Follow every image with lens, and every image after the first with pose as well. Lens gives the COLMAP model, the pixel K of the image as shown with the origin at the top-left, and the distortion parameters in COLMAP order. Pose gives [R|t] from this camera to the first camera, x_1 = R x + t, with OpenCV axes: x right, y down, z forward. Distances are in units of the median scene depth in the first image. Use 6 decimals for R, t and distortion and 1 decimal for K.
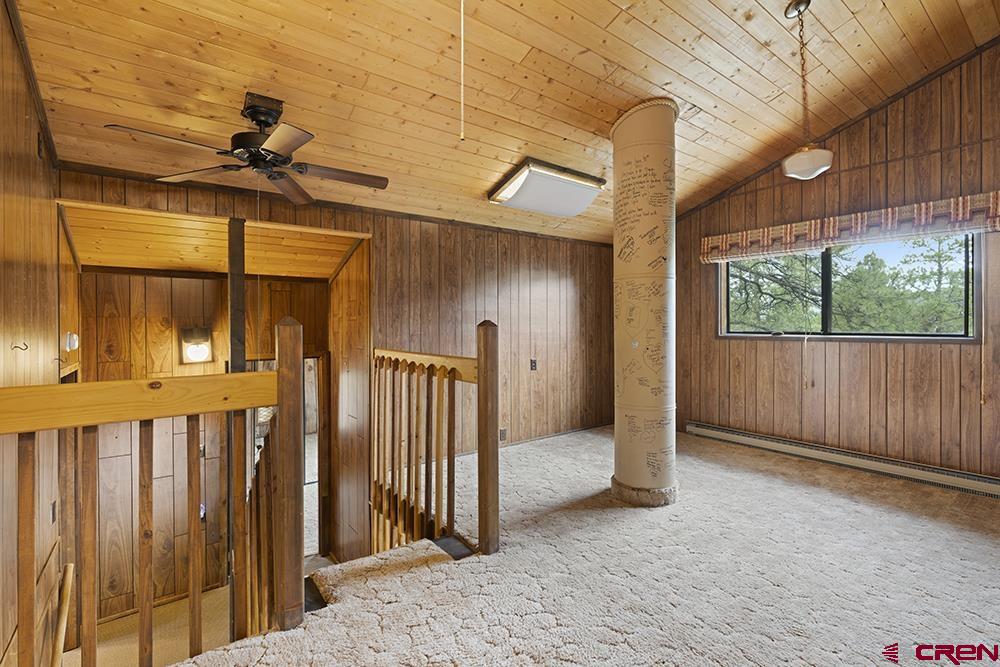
lens RADIAL K [[458.3, 0, 501.7], [0, 458.3, 326.5], [0, 0, 1]] dist [-0.006082, 0.003267]
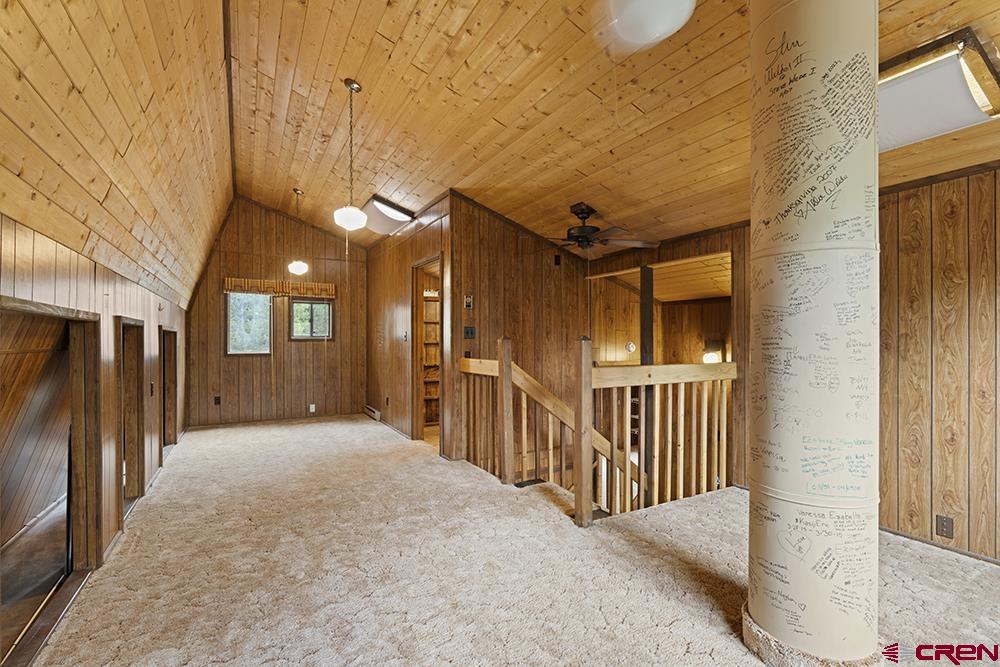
lens RADIAL K [[458.3, 0, 501.2], [0, 458.3, 337.8], [0, 0, 1]] dist [-0.006082, 0.003267]
pose [[-0.136241, 0.001532, -0.990675, 0.960729], [-0.001683, 0.999997, 0.001778, -0.008338], [0.990674, 0.001909, -0.136238, 0.756425]]
